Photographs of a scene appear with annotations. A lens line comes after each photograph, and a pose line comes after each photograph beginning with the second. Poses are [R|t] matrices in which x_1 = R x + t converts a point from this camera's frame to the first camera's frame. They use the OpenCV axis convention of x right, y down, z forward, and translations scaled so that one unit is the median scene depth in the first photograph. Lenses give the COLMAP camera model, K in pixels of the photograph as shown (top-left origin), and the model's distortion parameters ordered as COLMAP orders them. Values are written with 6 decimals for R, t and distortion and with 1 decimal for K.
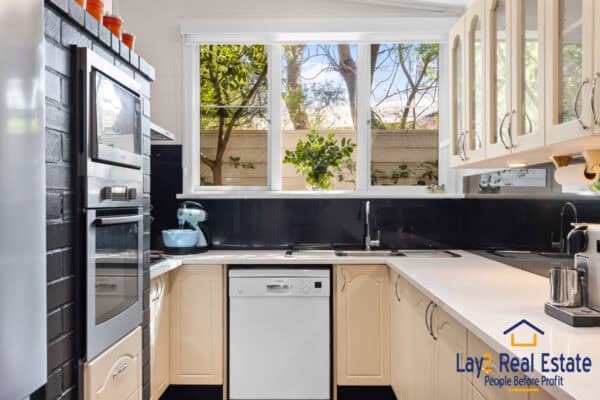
lens RADIAL K [[572.6, 0, 299.7], [0, 572.6, 203.7], [0, 0, 1]] dist [-0.000437, 0.000000]
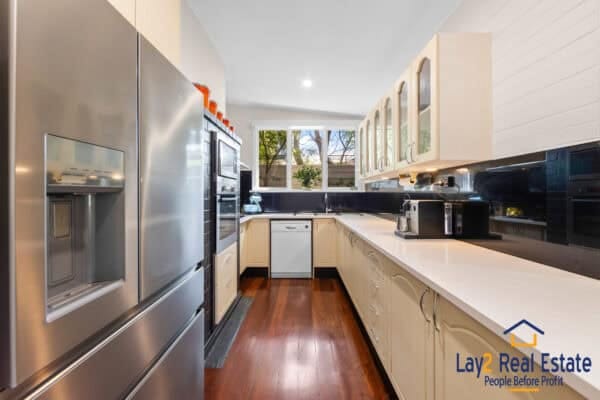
lens RADIAL K [[239.3, 0, 302.0], [0, 239.3, 194.1], [0, 0, 1]] dist [-0.003106, -0.000399]
pose [[0.999899, 0.000091, 0.014209, -0.003147], [0.000043, 0.999955, -0.009470, 0.009684], [-0.014209, 0.009470, 0.999854, -0.043720]]
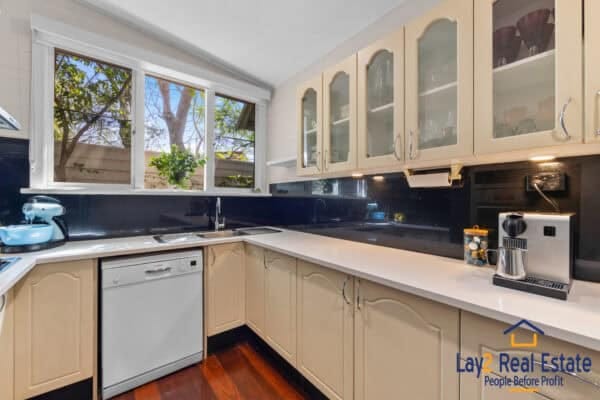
lens RADIAL K [[239.3, 0, 298.0], [0, 239.3, 199.7], [0, 0, 1]] dist [-0.003106, -0.000399]
pose [[0.770625, 0.004446, 0.637273, -0.125784], [-0.002822, 0.999990, -0.003563, 0.002679], [-0.637283, 0.000947, 0.770630, 0.442793]]
